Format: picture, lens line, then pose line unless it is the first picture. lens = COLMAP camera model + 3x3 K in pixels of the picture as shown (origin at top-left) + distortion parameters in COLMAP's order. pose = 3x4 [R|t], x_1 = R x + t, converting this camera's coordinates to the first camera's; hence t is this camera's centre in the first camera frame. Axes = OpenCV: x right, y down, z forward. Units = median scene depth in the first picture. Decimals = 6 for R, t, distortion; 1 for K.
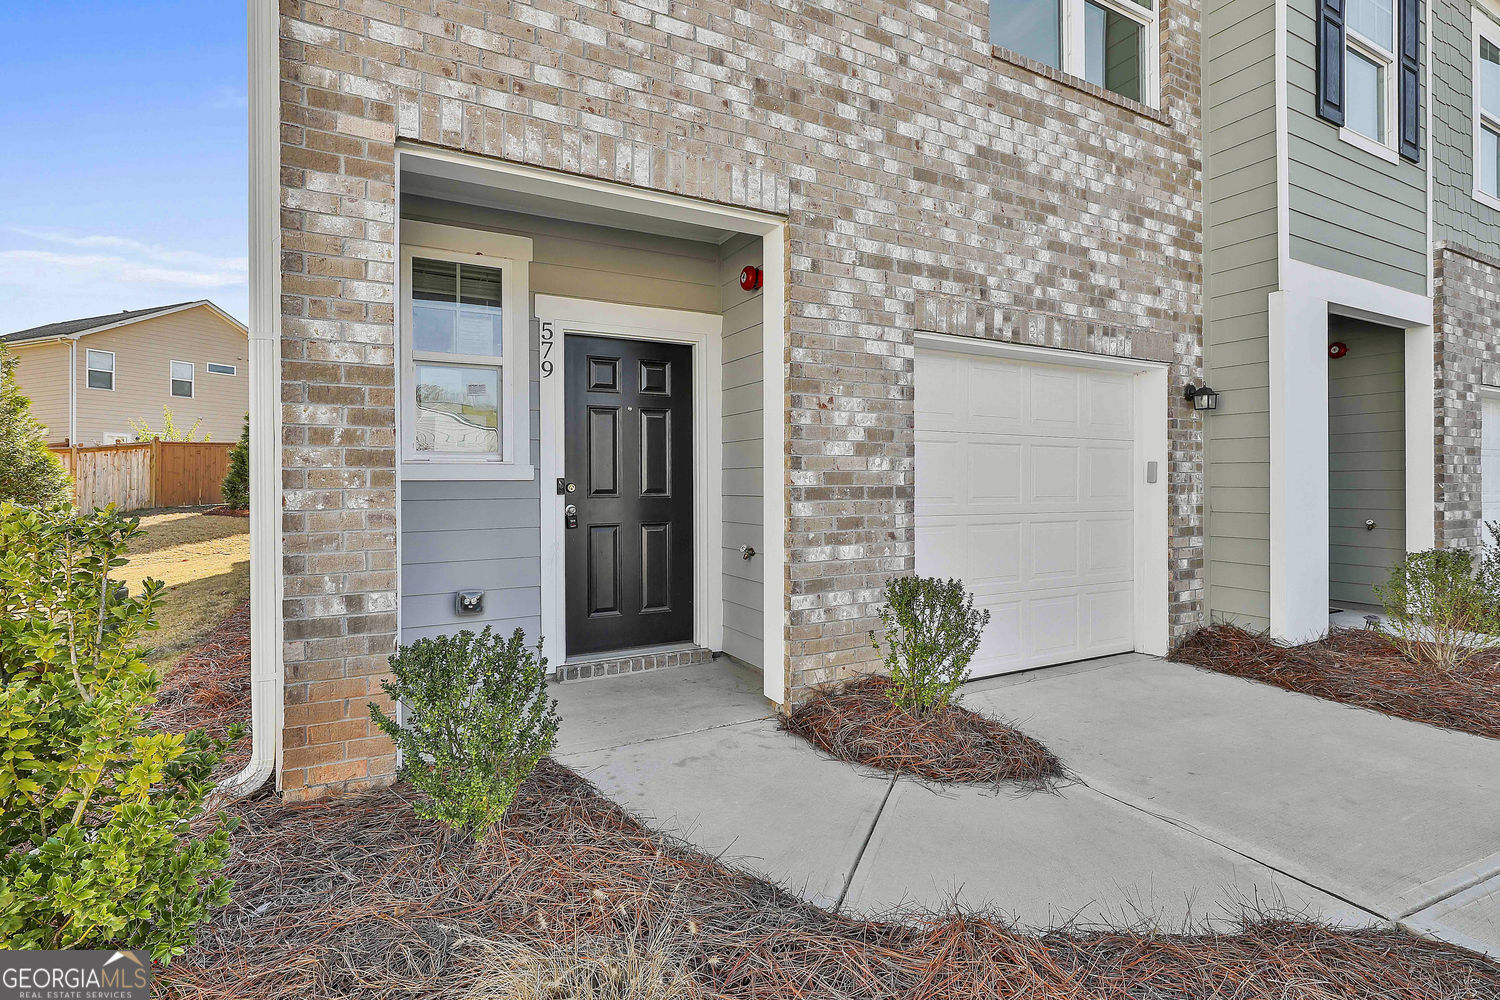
lens RADIAL K [[728.5, 0, 716.2], [0, 728.5, 475.5], [0, 0, 1]] dist [-0.004607, 0.002942]
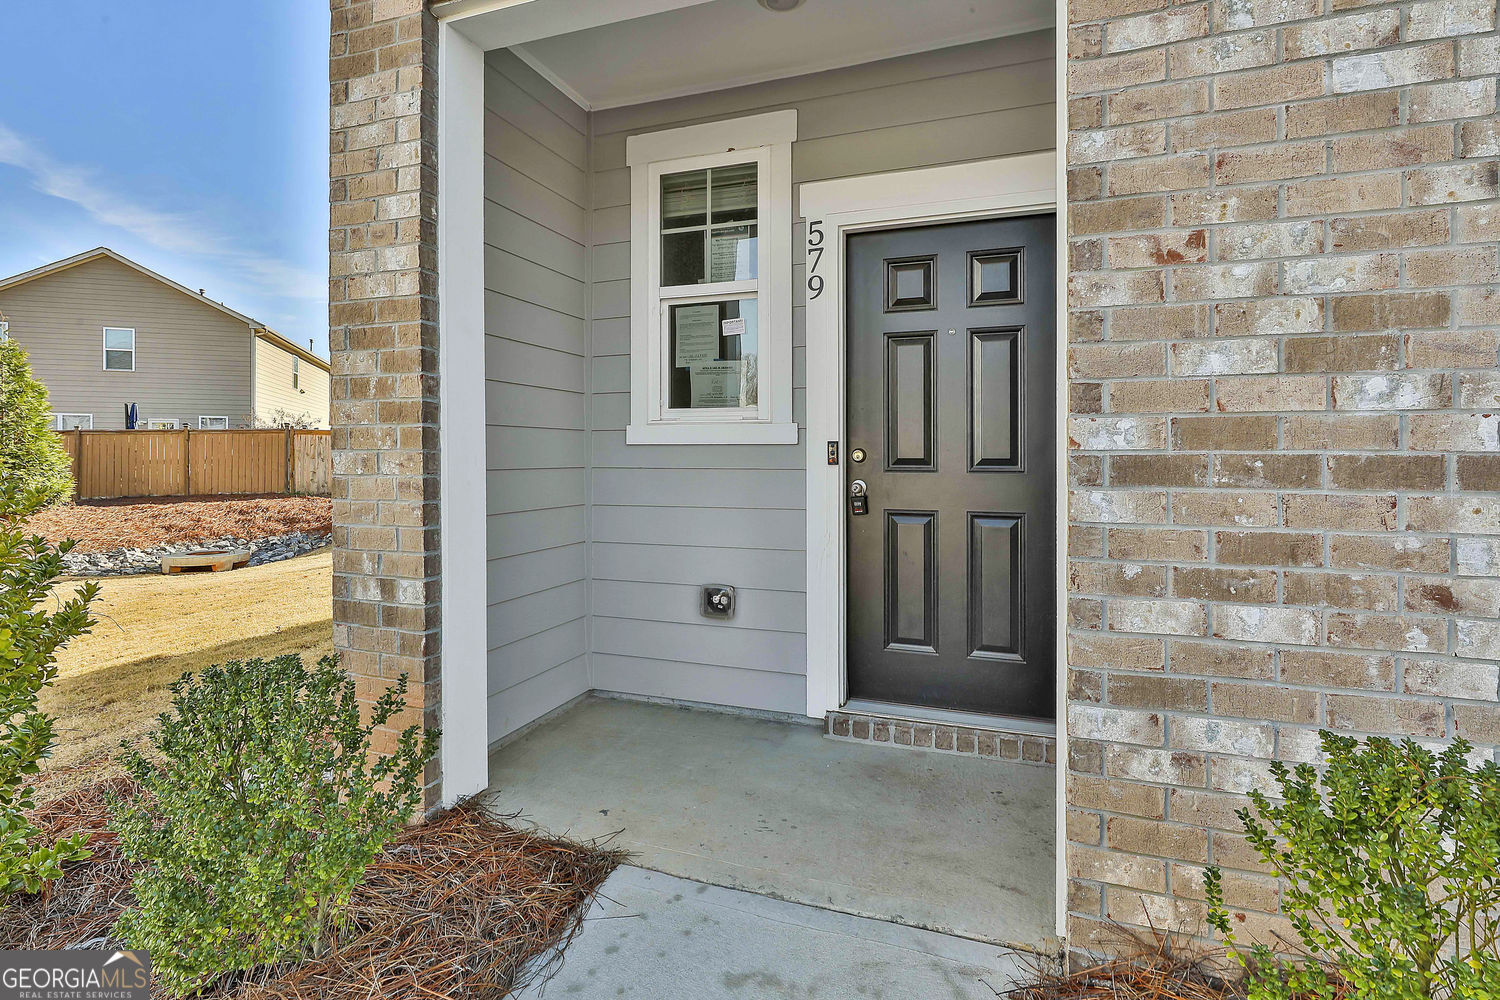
lens RADIAL K [[728.5, 0, 761.4], [0, 728.5, 450.6], [0, 0, 1]] dist [-0.004607, 0.002942]
pose [[0.681532, 0.002254, -0.731785, 0.275047], [0.000730, 0.999993, 0.003760, 0.011211], [0.731788, -0.003097, 0.681525, 0.525838]]
